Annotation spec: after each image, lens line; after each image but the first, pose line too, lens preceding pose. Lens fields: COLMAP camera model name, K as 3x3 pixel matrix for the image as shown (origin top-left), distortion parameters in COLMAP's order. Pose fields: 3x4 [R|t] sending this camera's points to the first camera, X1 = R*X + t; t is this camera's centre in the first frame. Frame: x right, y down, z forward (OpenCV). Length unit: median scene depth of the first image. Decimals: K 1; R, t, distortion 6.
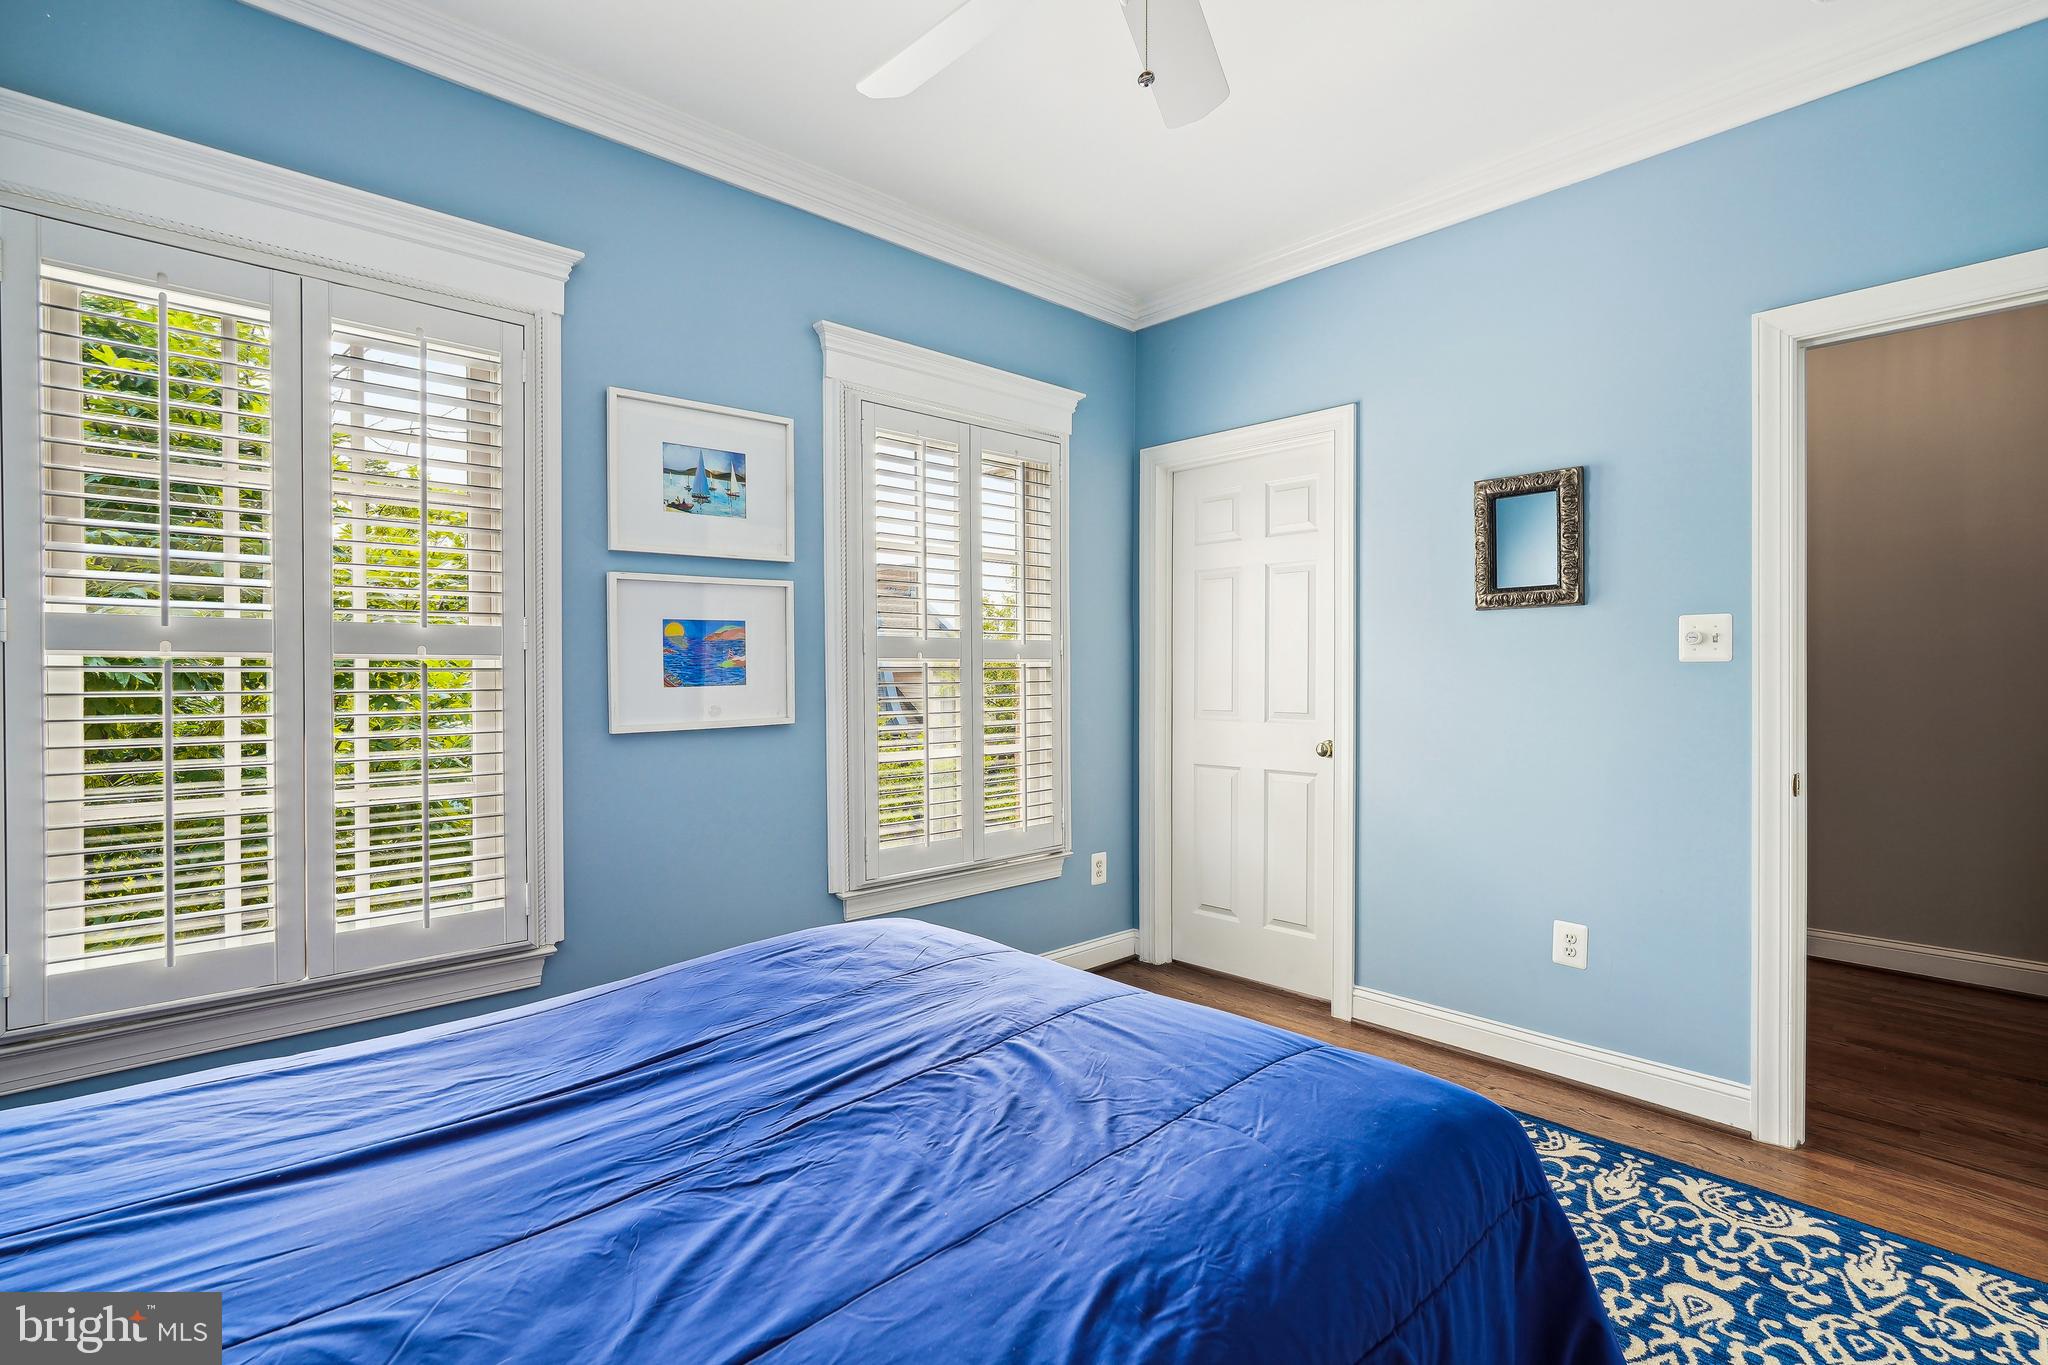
lens RADIAL K [[914.4, 0, 1029.7], [0, 914.4, 670.5], [0, 0, 1]] dist [-0.004101, 0.002870]
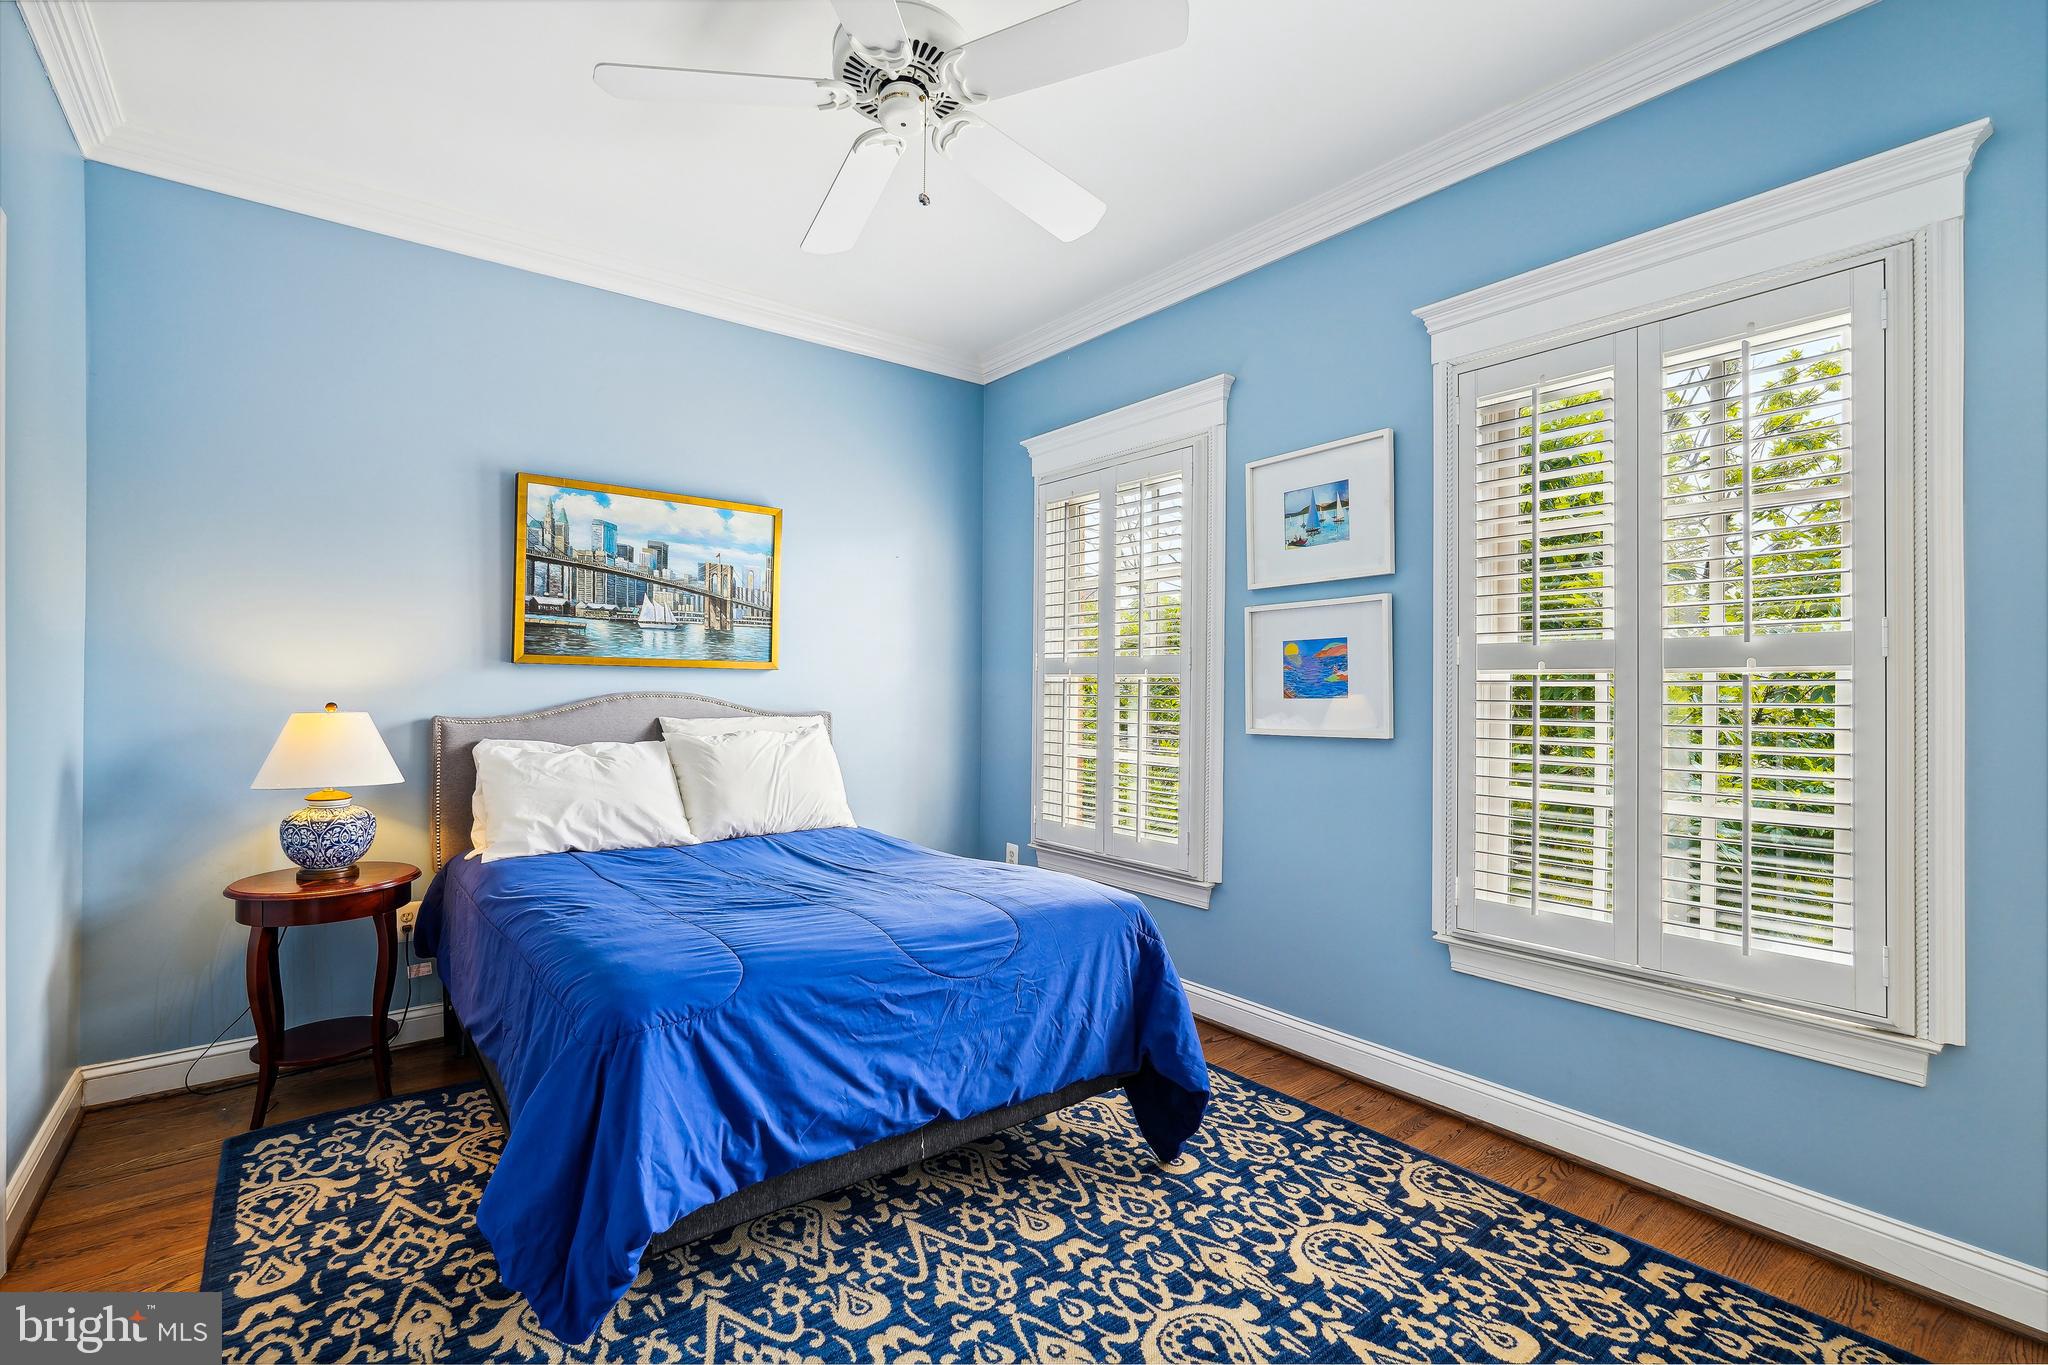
lens RADIAL K [[914.4, 0, 1035.1], [0, 914.4, 687.8], [0, 0, 1]] dist [-0.004101, 0.002870]
pose [[-0.069747, 0.002507, -0.997562, 0.791085], [0.001025, 0.999996, 0.002441, 0.001242], [0.997564, -0.000853, -0.069749, 0.737943]]
